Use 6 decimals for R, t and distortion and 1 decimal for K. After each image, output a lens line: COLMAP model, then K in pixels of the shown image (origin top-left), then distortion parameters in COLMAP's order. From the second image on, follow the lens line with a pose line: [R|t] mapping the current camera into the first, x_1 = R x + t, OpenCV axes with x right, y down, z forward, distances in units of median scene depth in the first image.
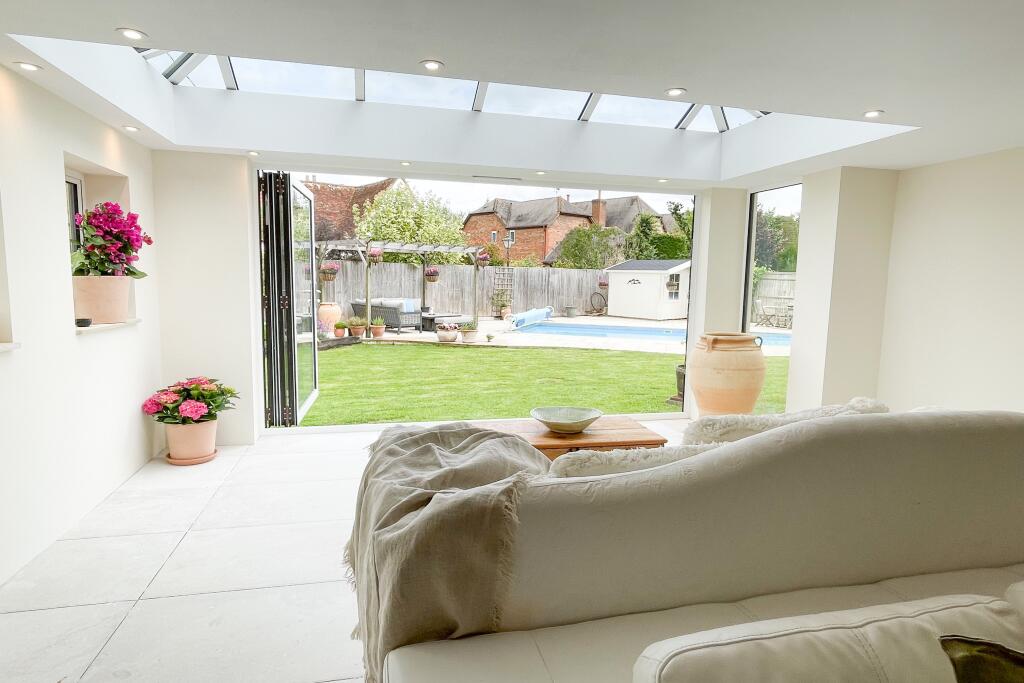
lens RADIAL K [[555.2, 0, 511.2], [0, 555.2, 342.0], [0, 0, 1]] dist [-0.034549, 0.000381]
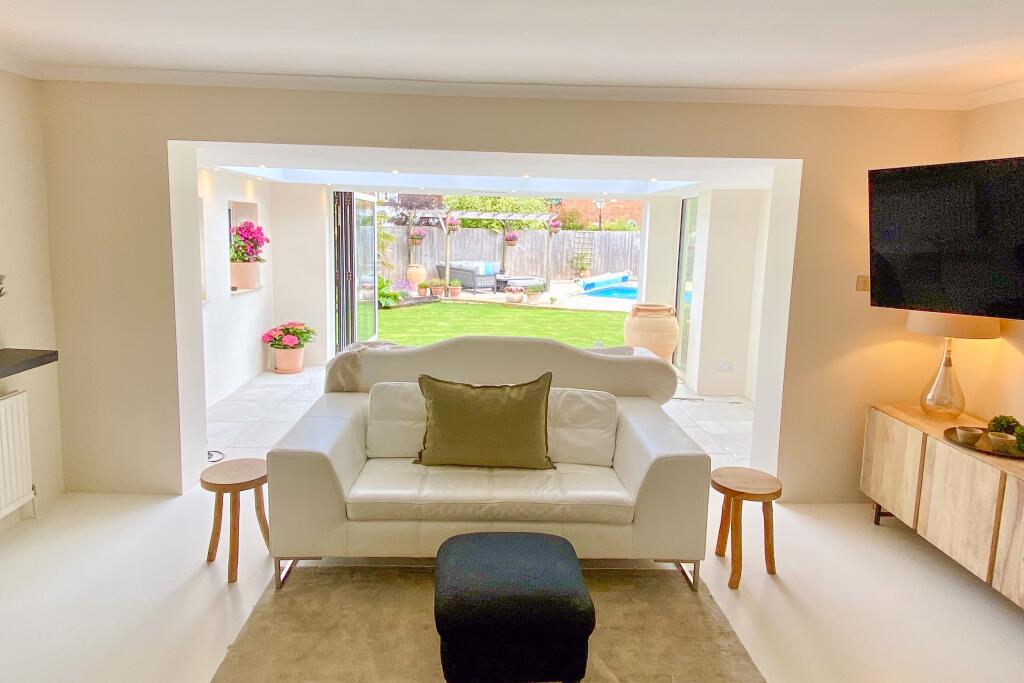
lens RADIAL K [[609.6, 0, 514.2], [0, 609.6, 306.8], [0, 0, 1]] dist [0.007408, -0.000163]
pose [[0.979540, 0.030888, -0.198863, 0.126260], [-0.029339, 0.999512, 0.010733, -0.005551], [0.199098, -0.004679, 0.979968, -0.190094]]
